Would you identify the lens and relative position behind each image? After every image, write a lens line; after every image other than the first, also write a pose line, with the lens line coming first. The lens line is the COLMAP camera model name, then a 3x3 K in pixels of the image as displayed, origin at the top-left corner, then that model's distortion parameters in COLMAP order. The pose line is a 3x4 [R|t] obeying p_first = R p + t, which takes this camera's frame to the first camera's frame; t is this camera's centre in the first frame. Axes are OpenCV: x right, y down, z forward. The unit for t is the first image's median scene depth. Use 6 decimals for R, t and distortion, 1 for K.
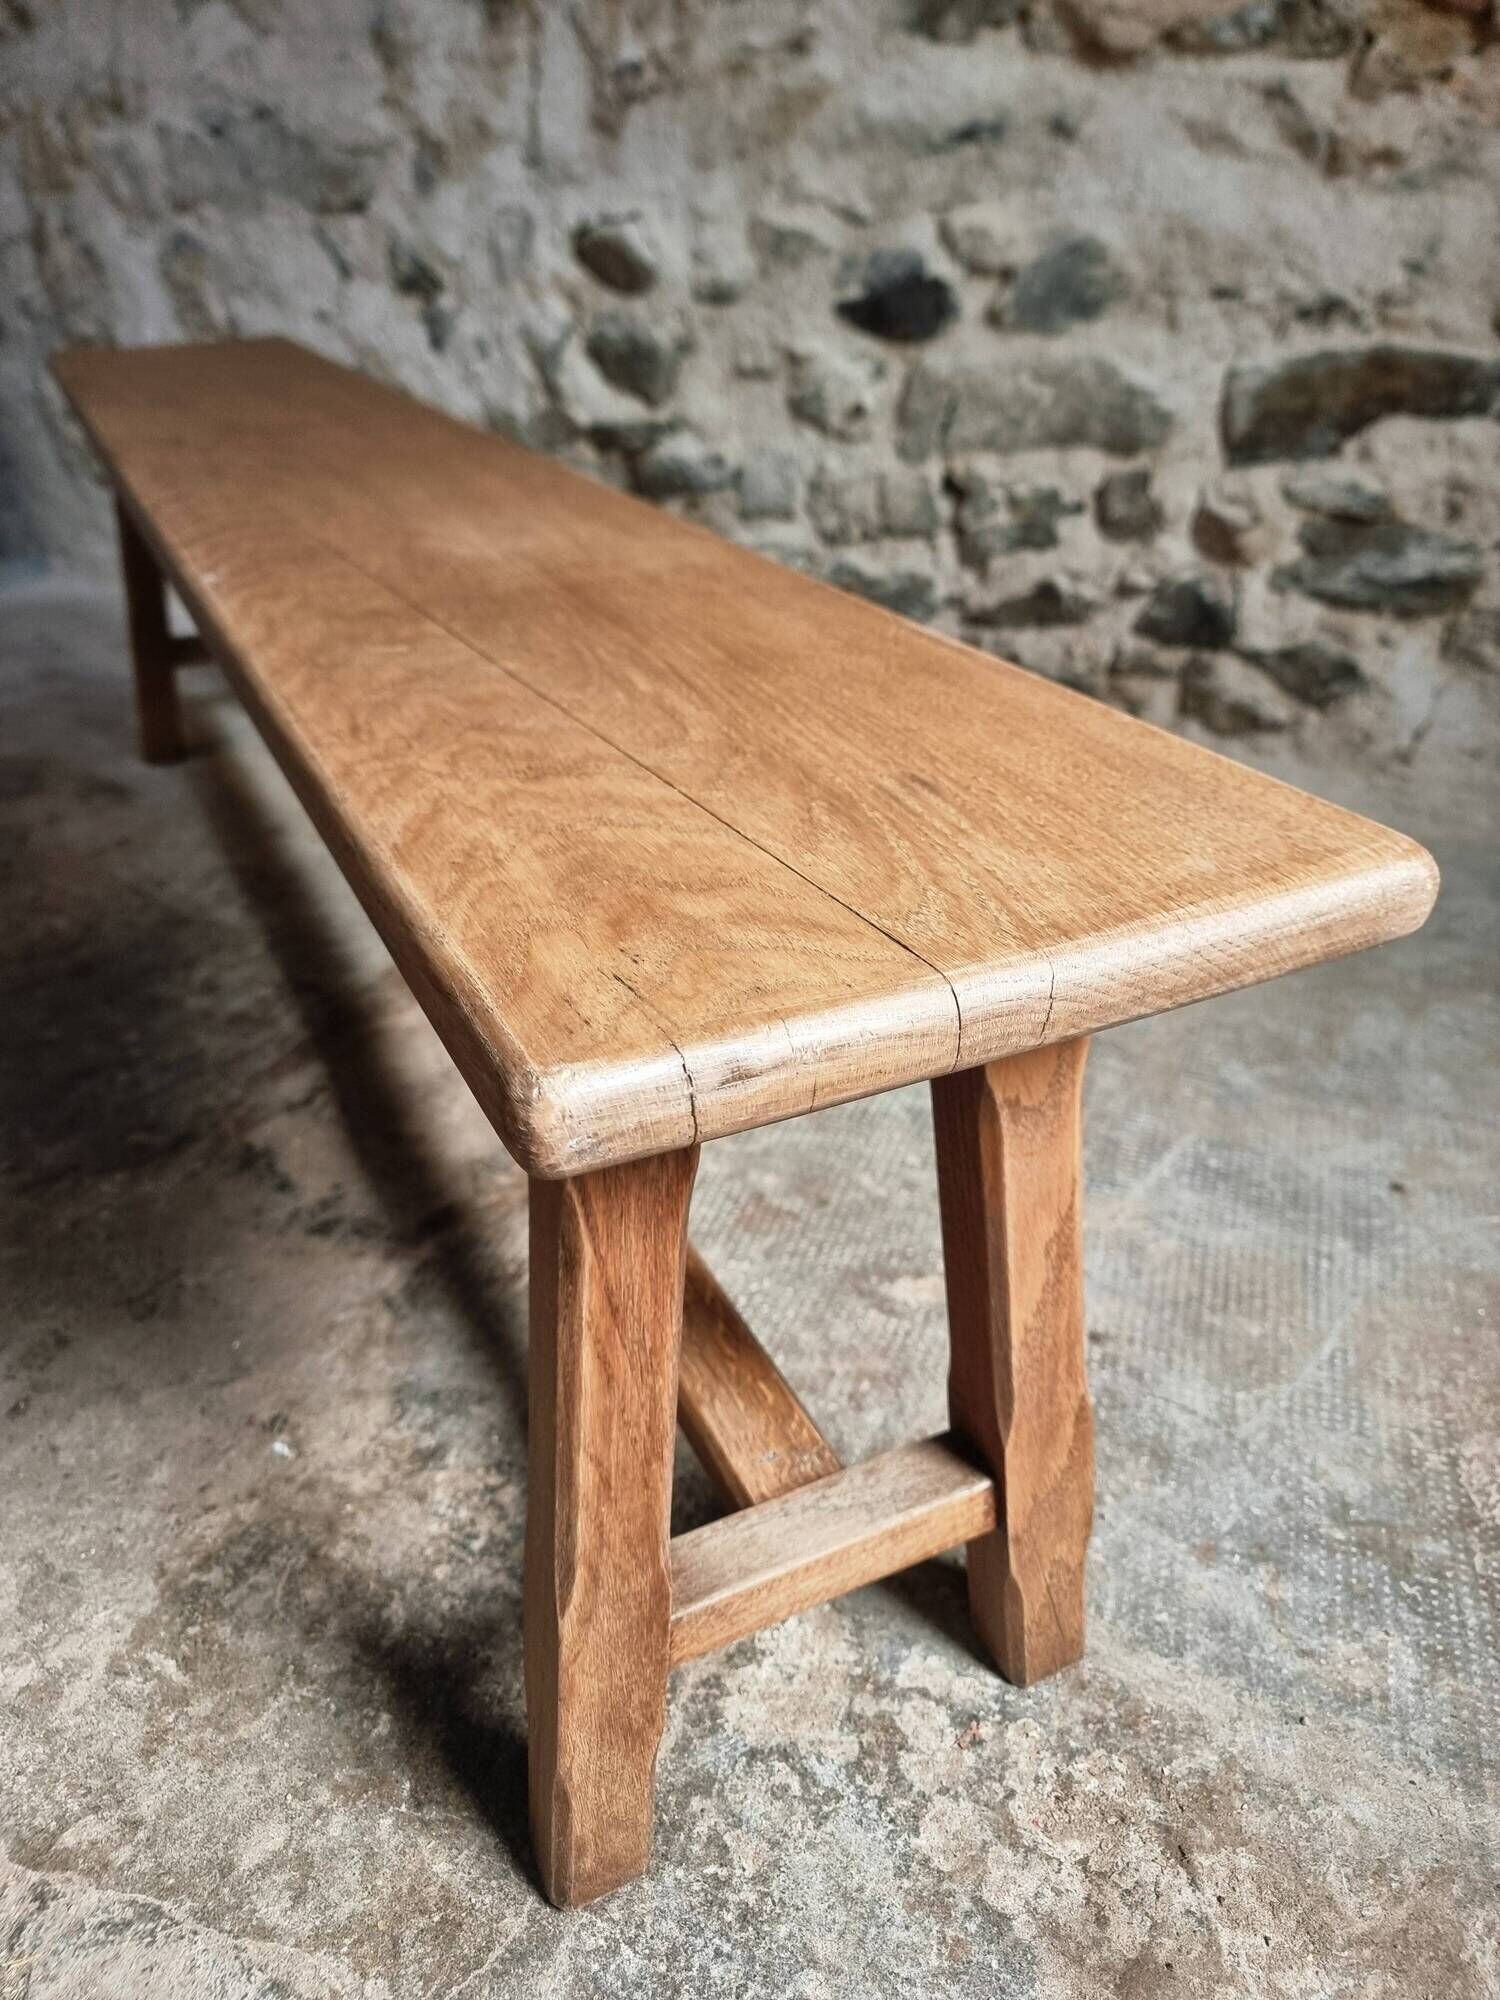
lens RADIAL K [[1439.6, 0, 750.0], [0, 1439.6, 1000.0], [0, 0, 1]] dist [0.044853, -0.057062]
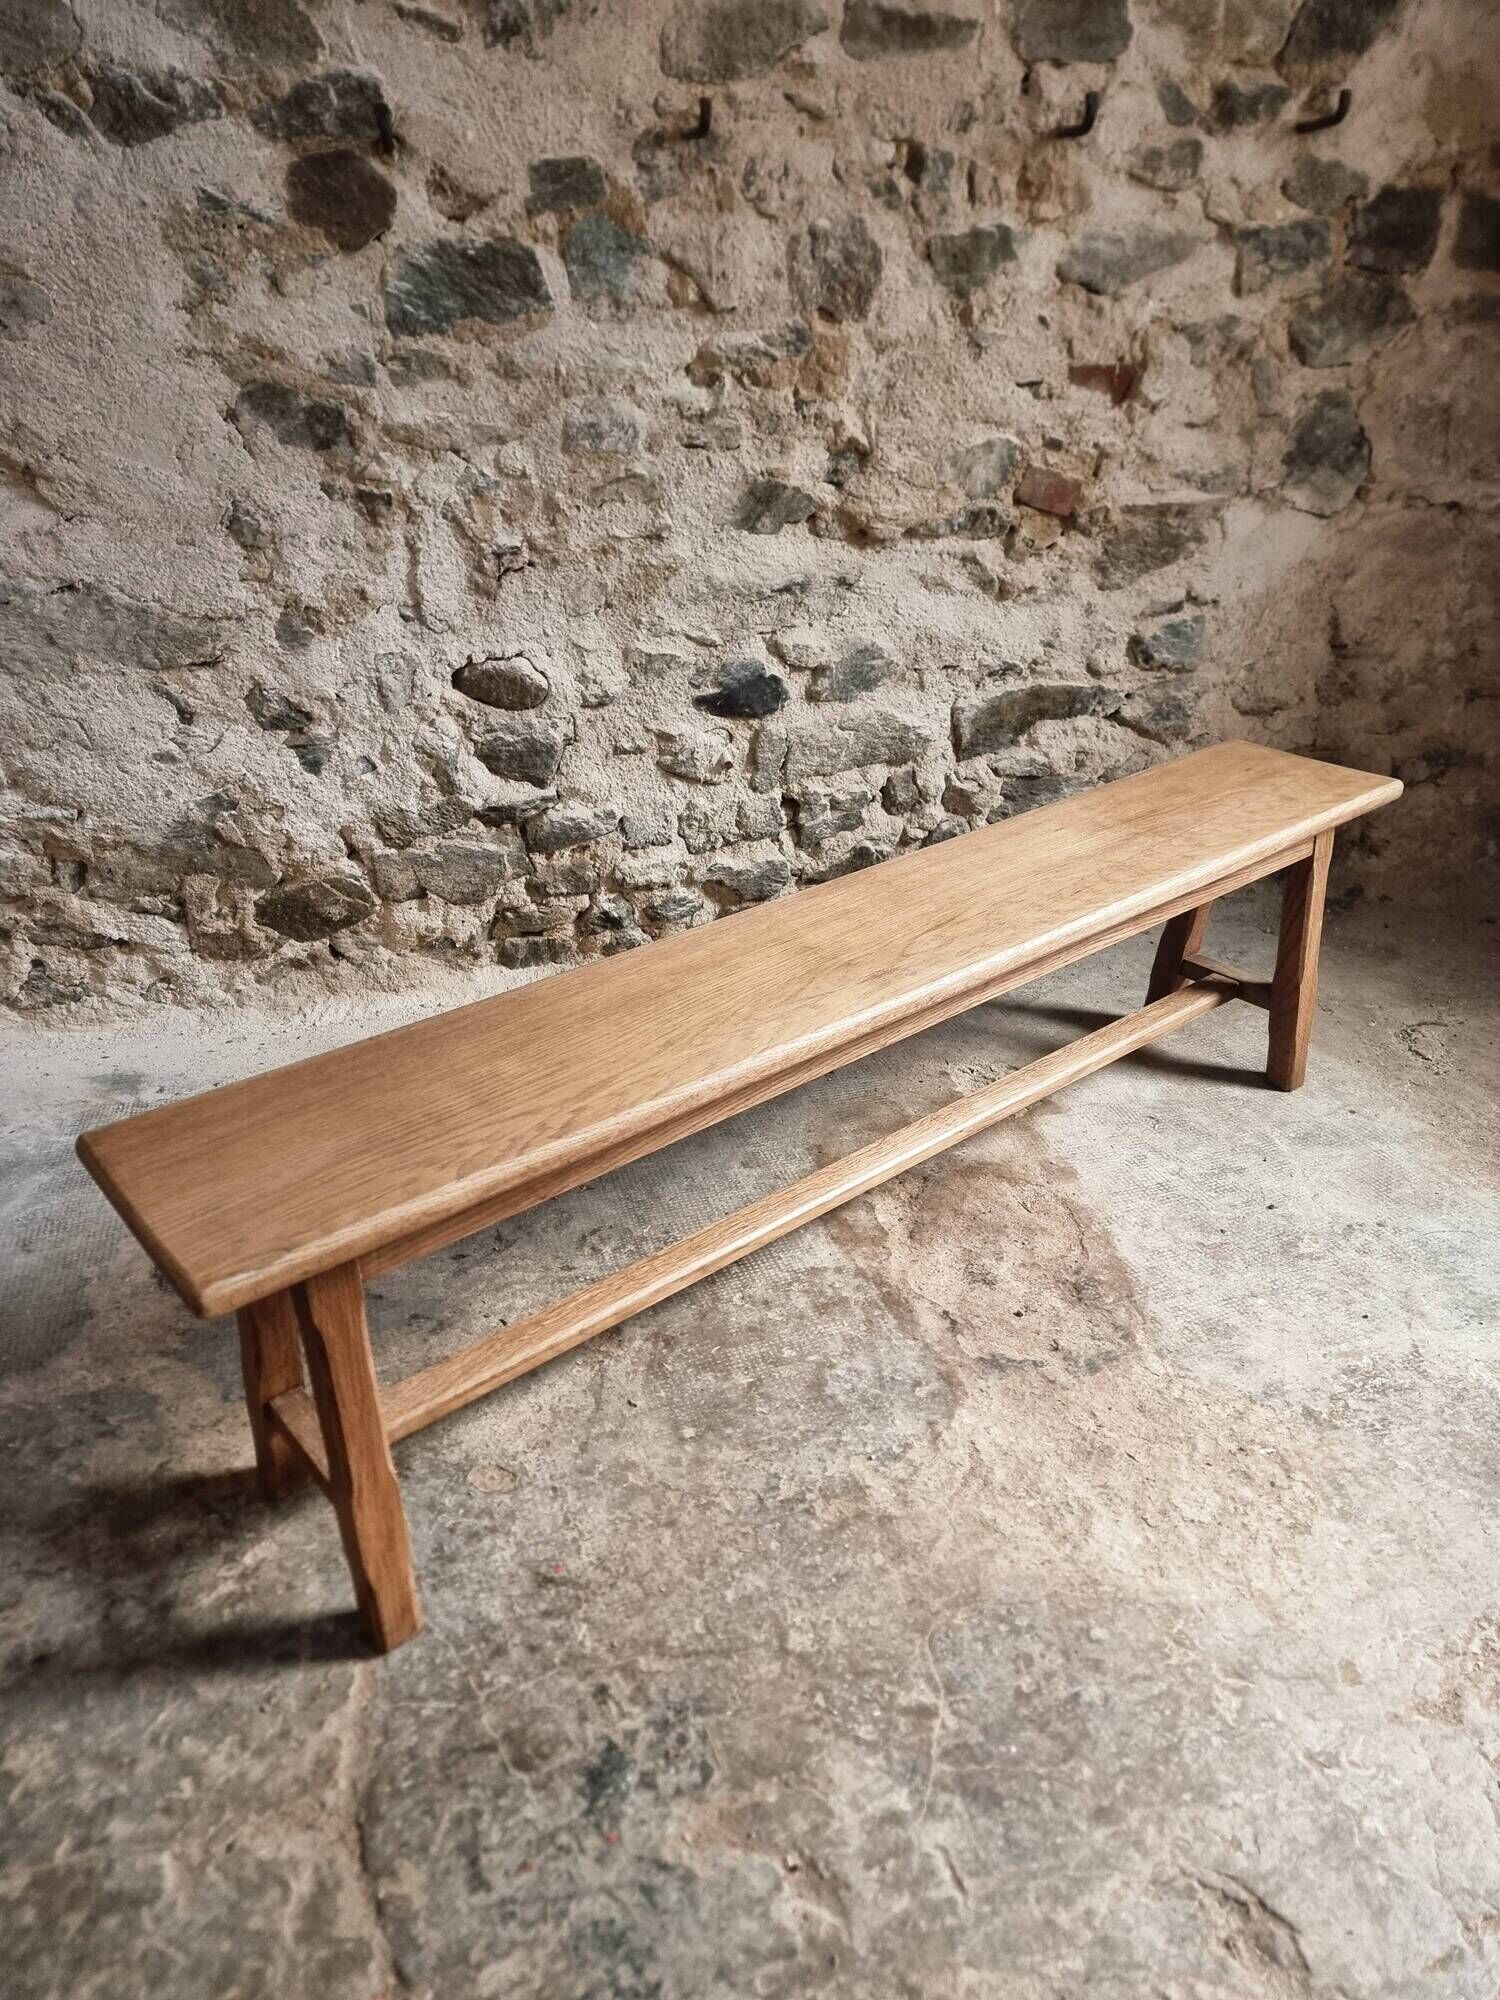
lens RADIAL K [[1389.2, 0, 726.1], [0, 1389.2, 1022.0], [0, 0, 1]] dist [0.085648, -0.092349]
pose [[0.714041, -0.323999, 0.620621, -1.264793], [0.344701, 0.934276, 0.091157, -0.435511], [-0.609366, 0.148839, 0.778794, -0.047731]]
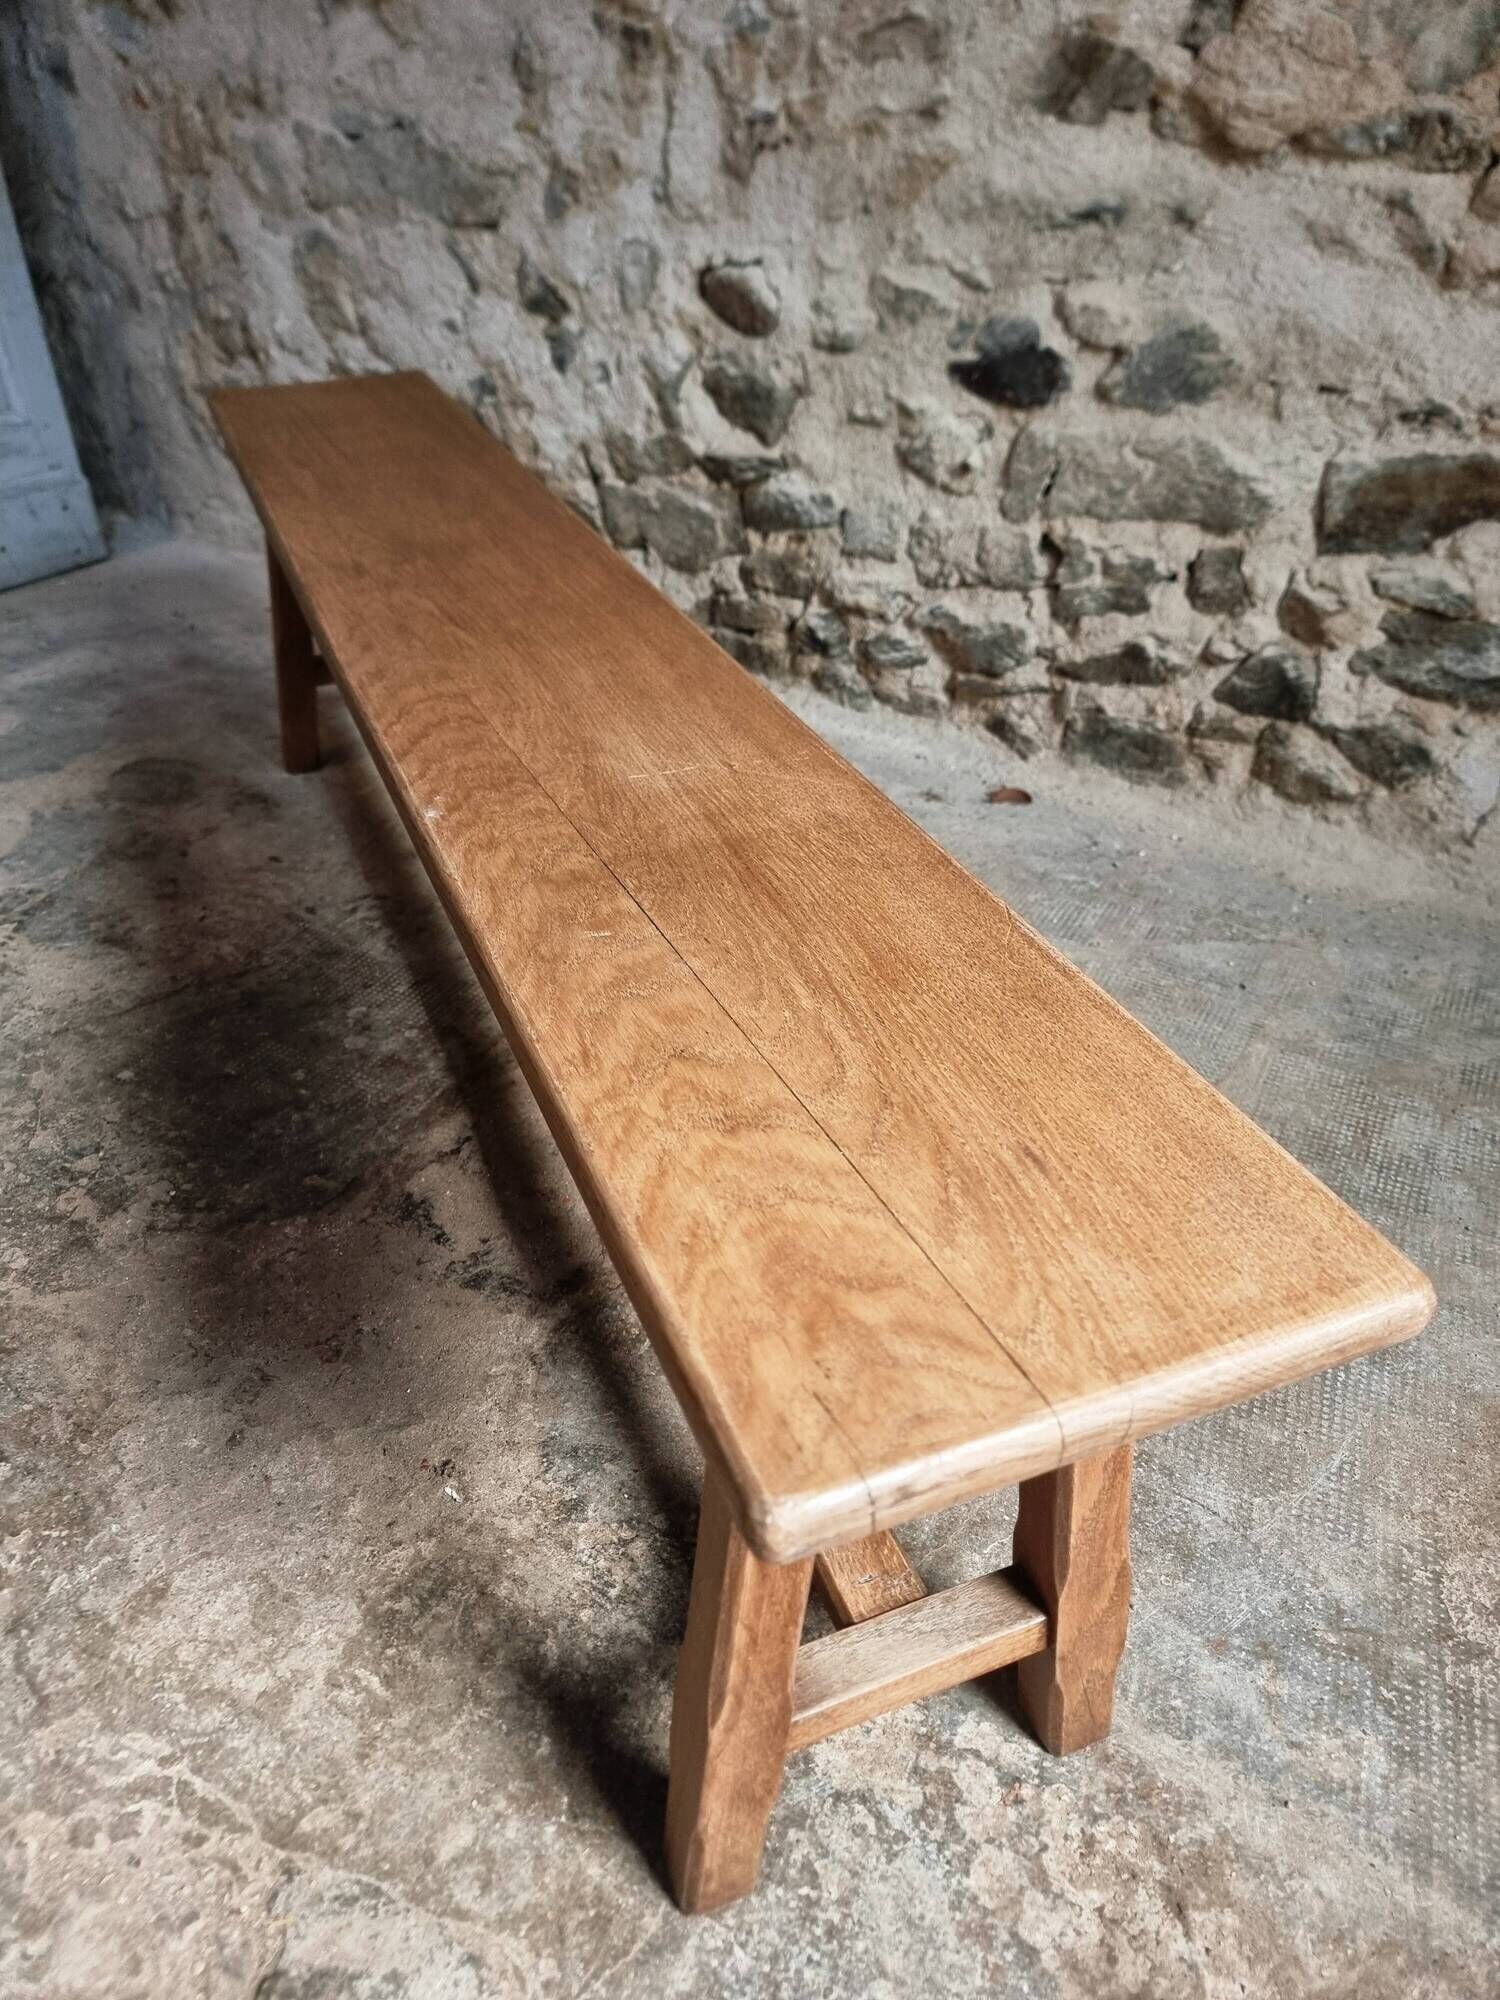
lens RADIAL K [[1418.4, 0, 722.9], [0, 1418.4, 1003.3], [0, 0, 1]] dist [0.064637, -0.066981]
pose [[0.997436, 0.050785, -0.050415, -0.040373], [-0.046176, 0.994986, 0.088711, -0.156041], [0.054668, -0.086156, 0.994781, -0.106550]]
